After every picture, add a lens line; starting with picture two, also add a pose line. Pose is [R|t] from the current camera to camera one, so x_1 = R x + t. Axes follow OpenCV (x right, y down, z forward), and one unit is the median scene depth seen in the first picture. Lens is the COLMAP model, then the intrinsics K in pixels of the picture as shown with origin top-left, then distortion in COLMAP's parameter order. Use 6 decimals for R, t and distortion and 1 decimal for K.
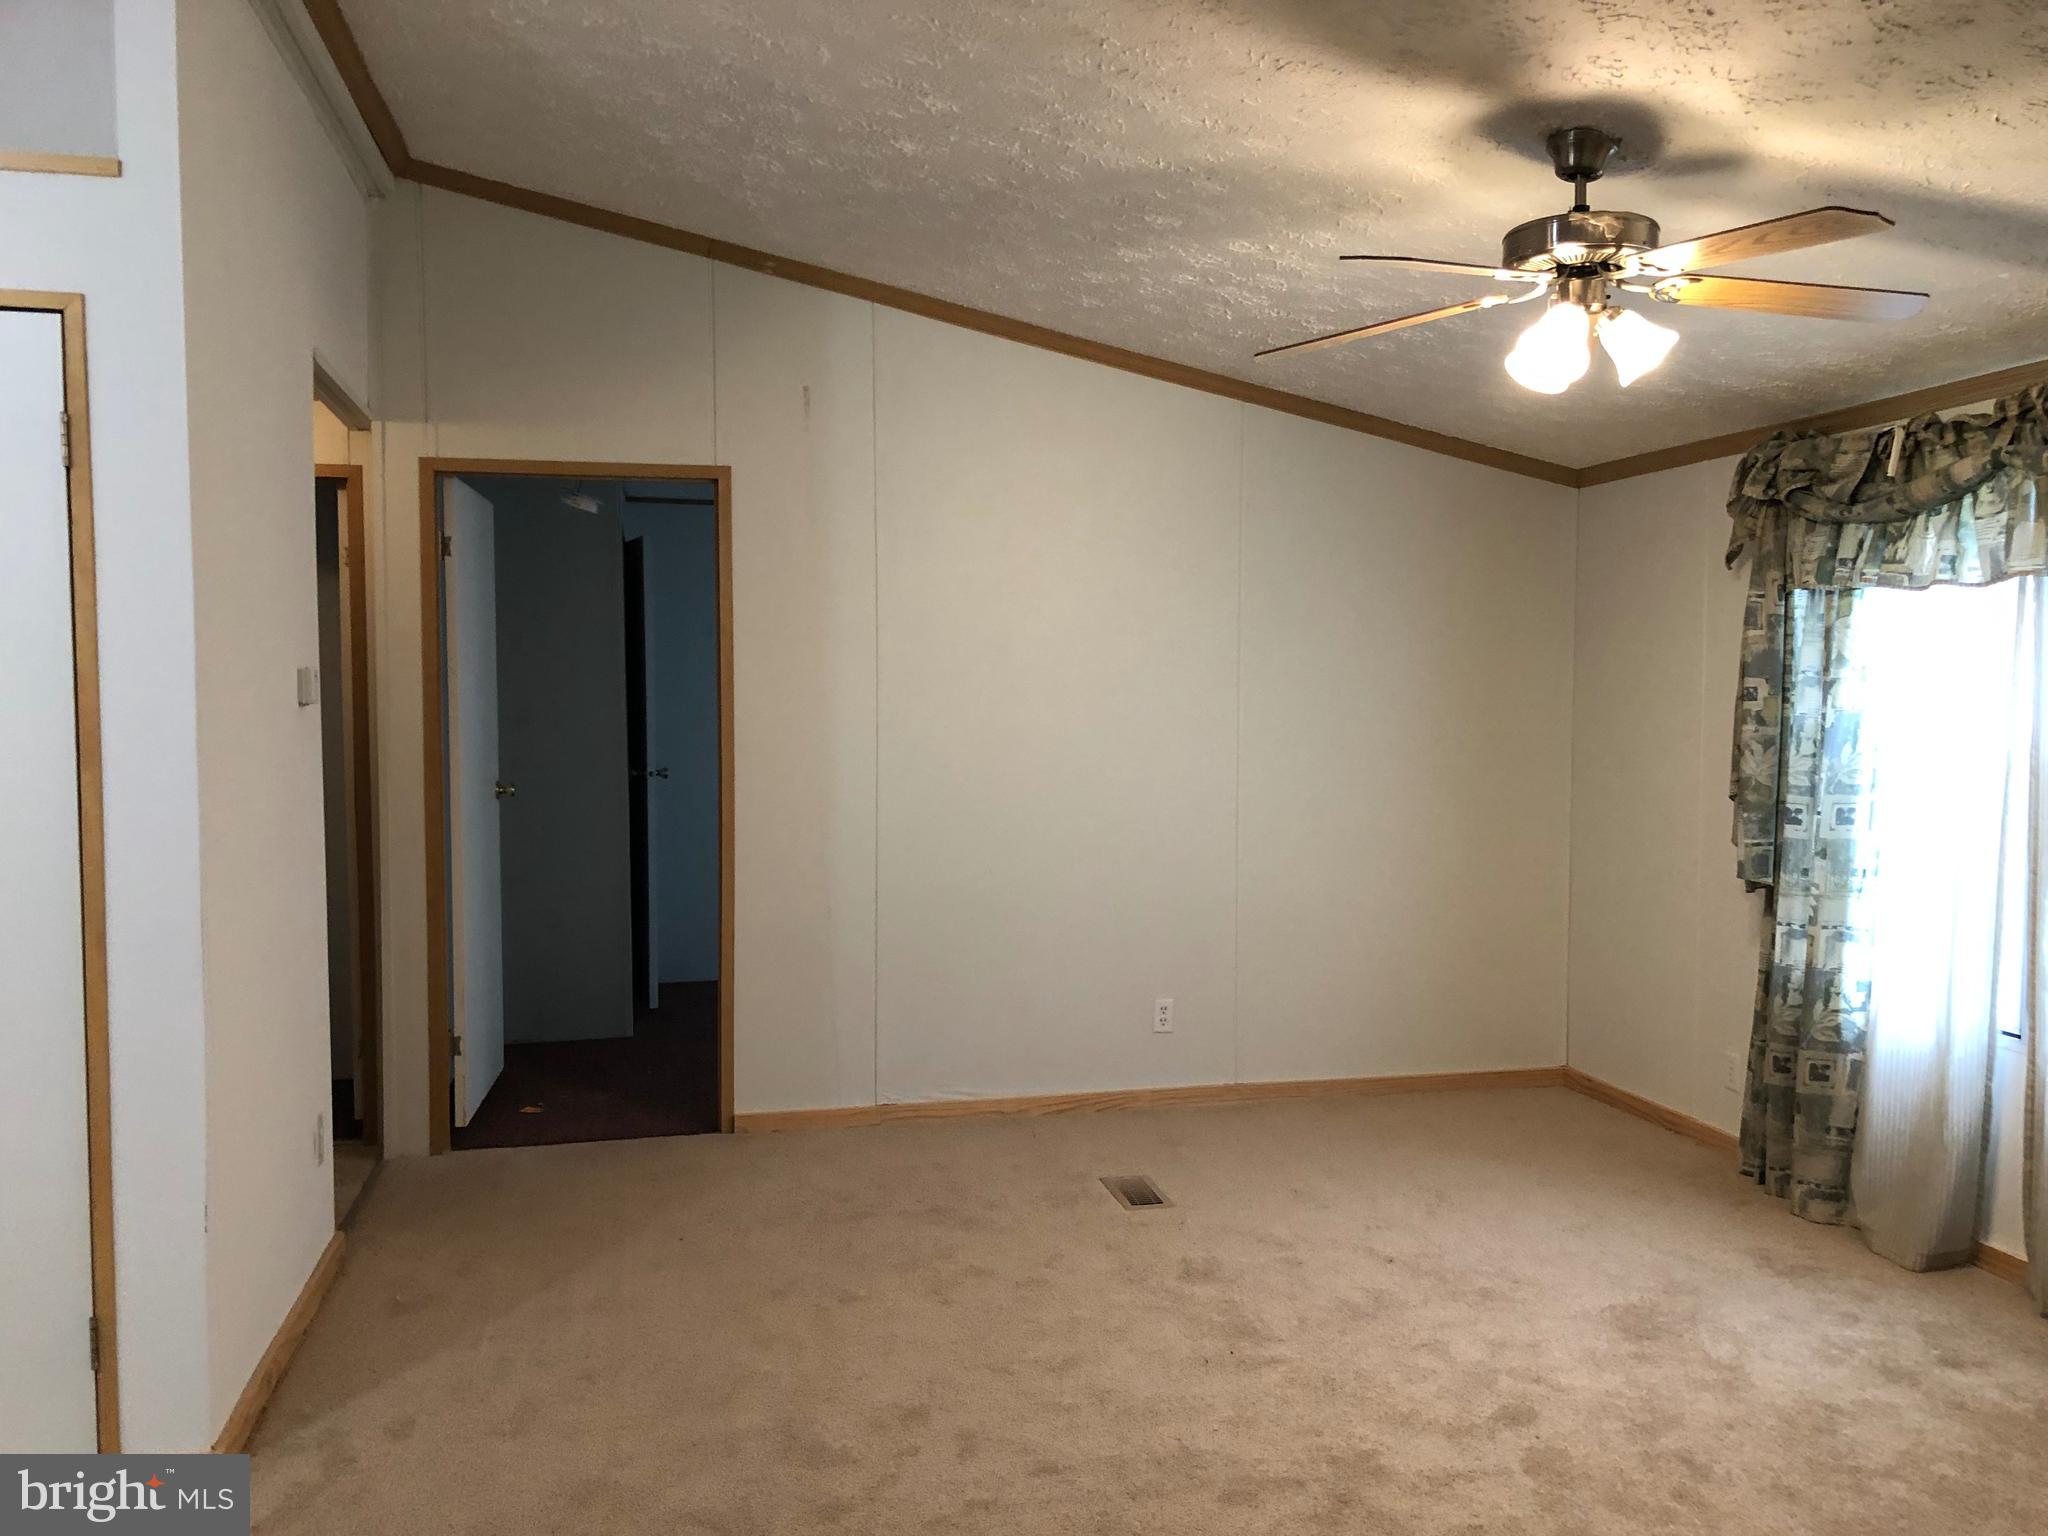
lens RADIAL K [[1679.0, 0, 1045.0], [0, 1679.0, 777.0], [0, 0, 1]] dist [0.022003, 0.002830]
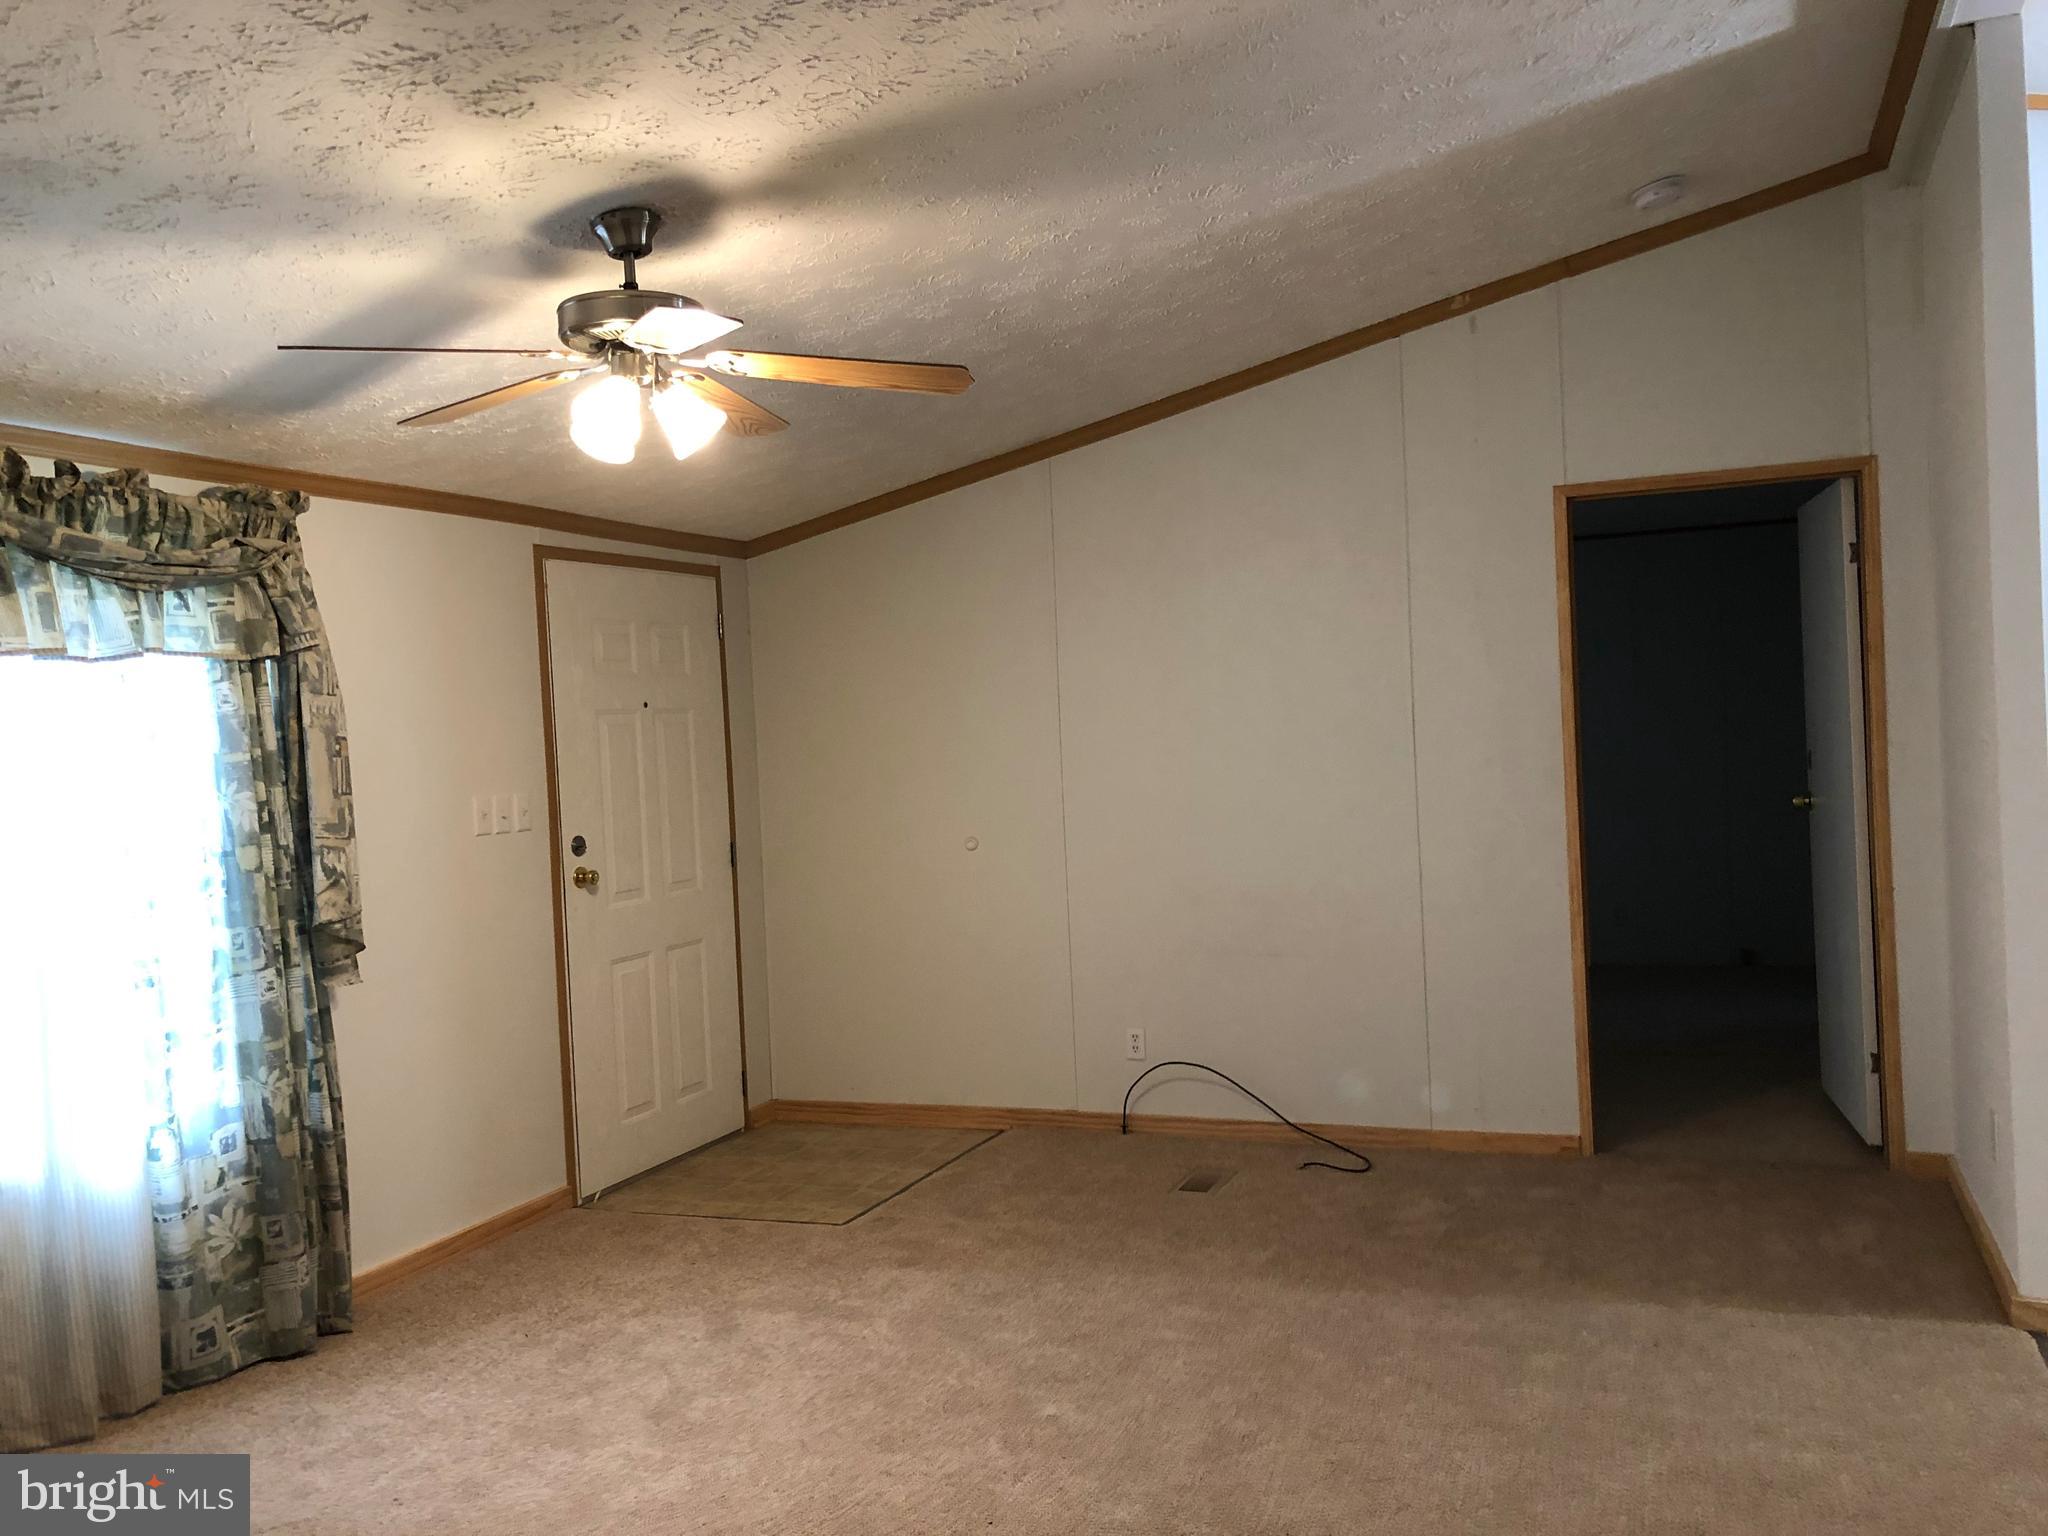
lens RADIAL K [[1679.0, 0, 1045.0], [0, 1679.0, 777.0], [0, 0, 1]] dist [0.022003, 0.002830]
pose [[-0.815306, 0.022007, 0.578612, -0.337802], [0.078657, 0.994224, 0.073020, -0.065369], [-0.573663, 0.105046, -0.812328, 1.224631]]
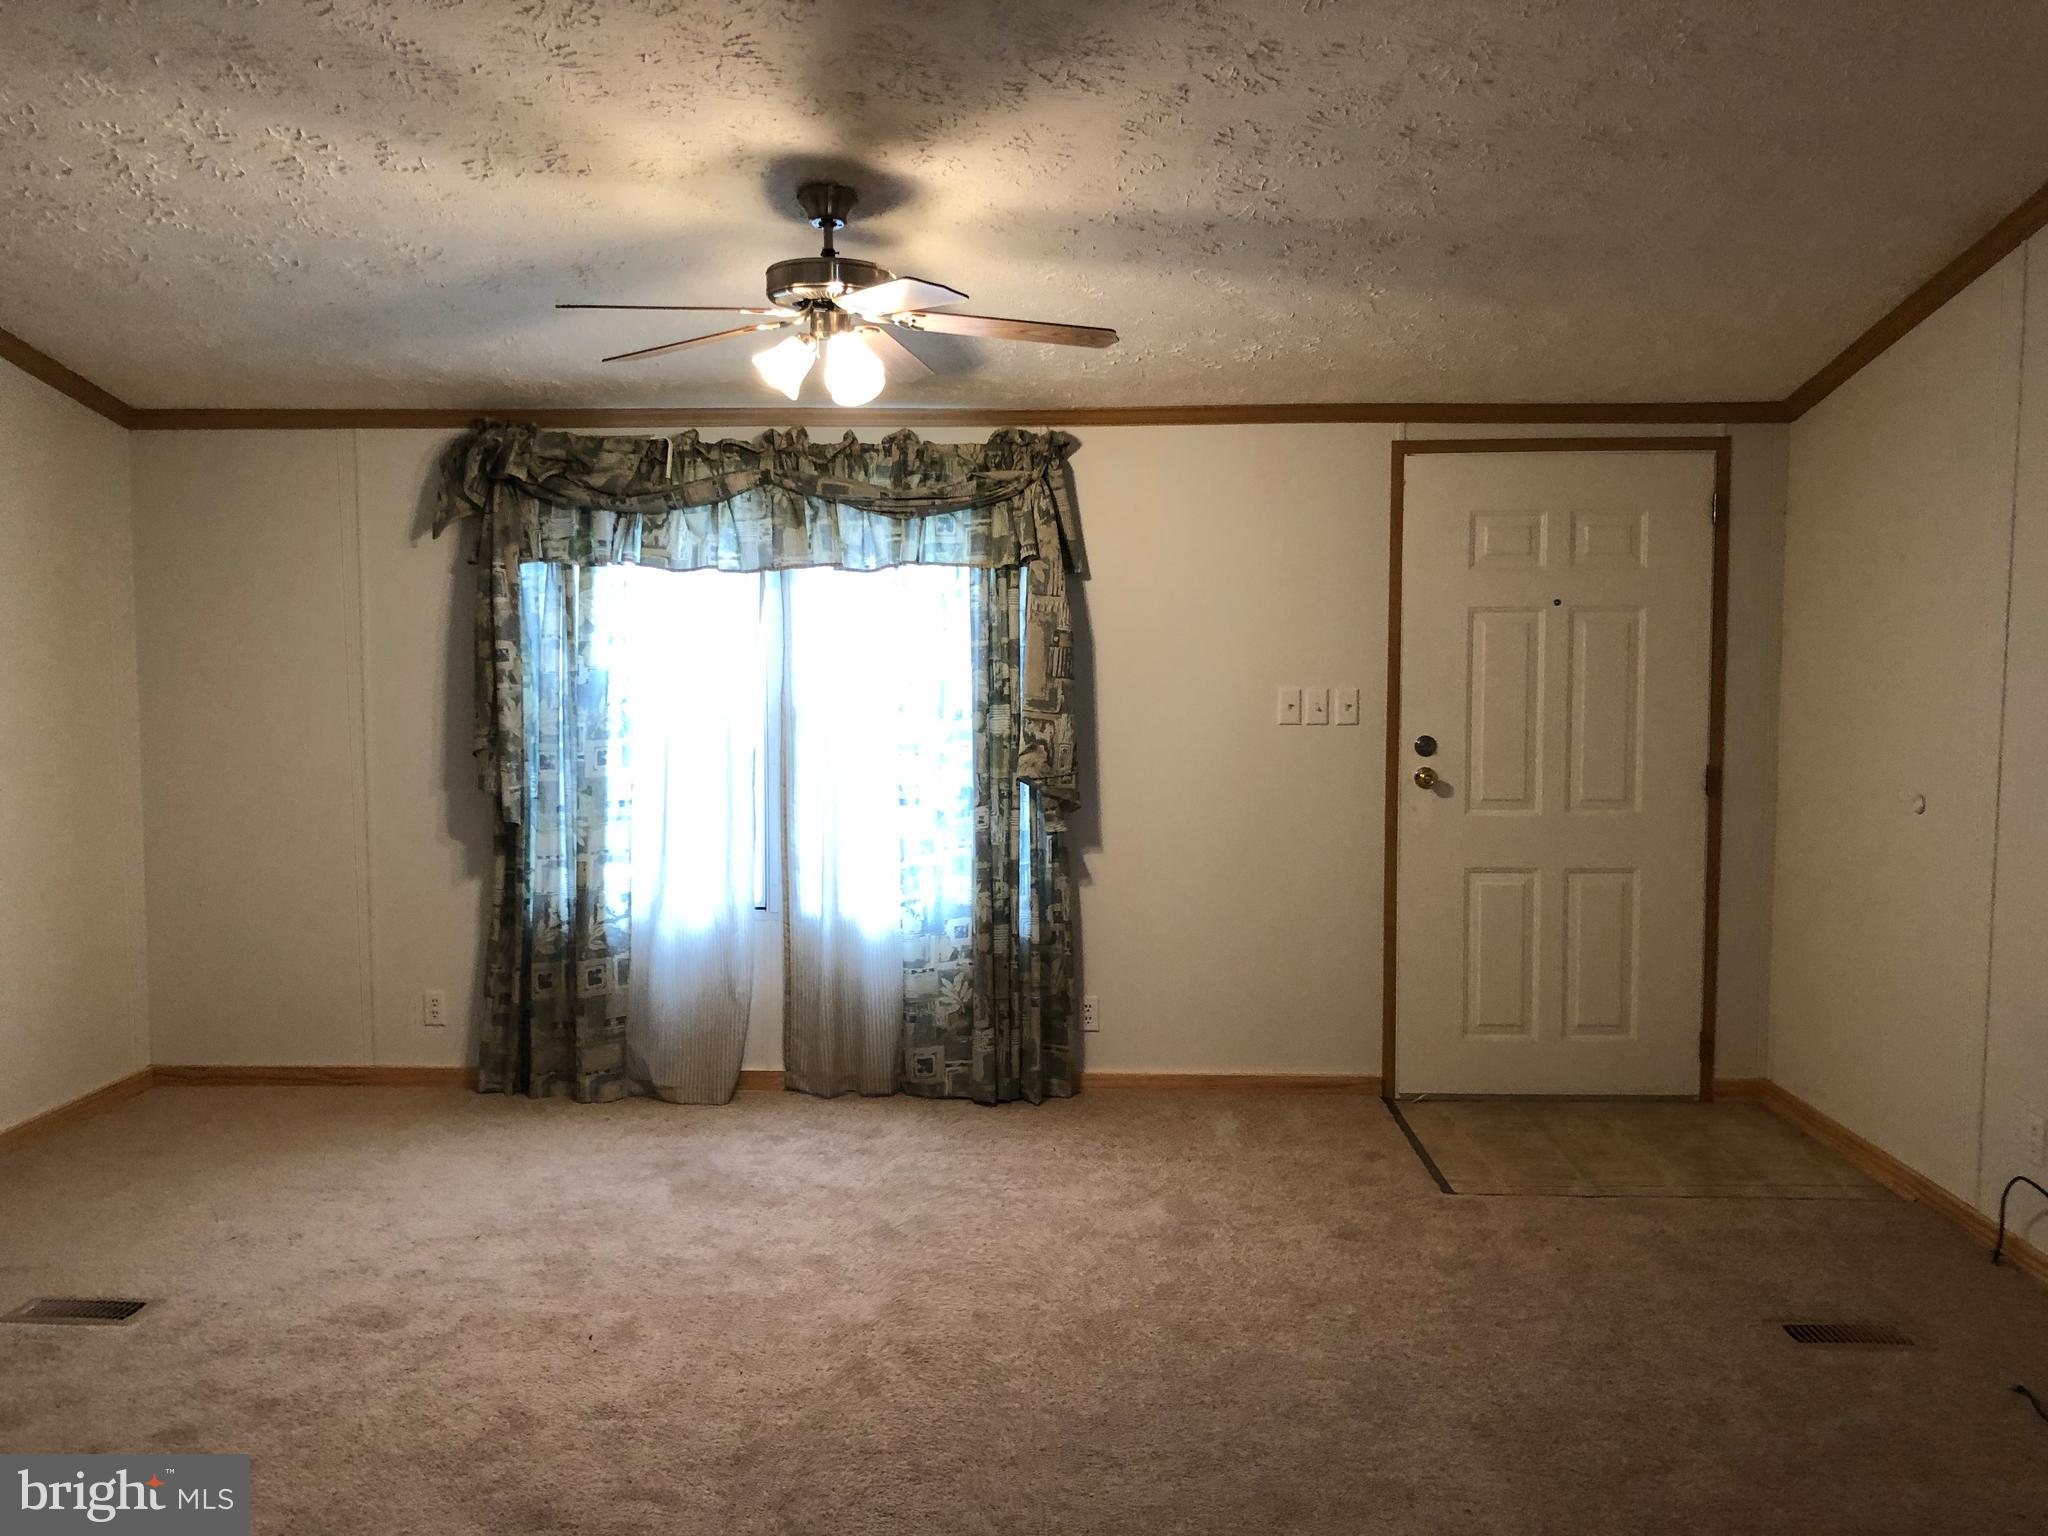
lens RADIAL K [[1679.0, 0, 1045.0], [0, 1679.0, 777.0], [0, 0, 1]] dist [0.022003, 0.002830]
pose [[0.265602, -0.074422, 0.961206, -0.582664], [0.052010, 0.996670, 0.062797, -0.021451], [-0.962679, 0.033313, 0.268588, 0.382506]]
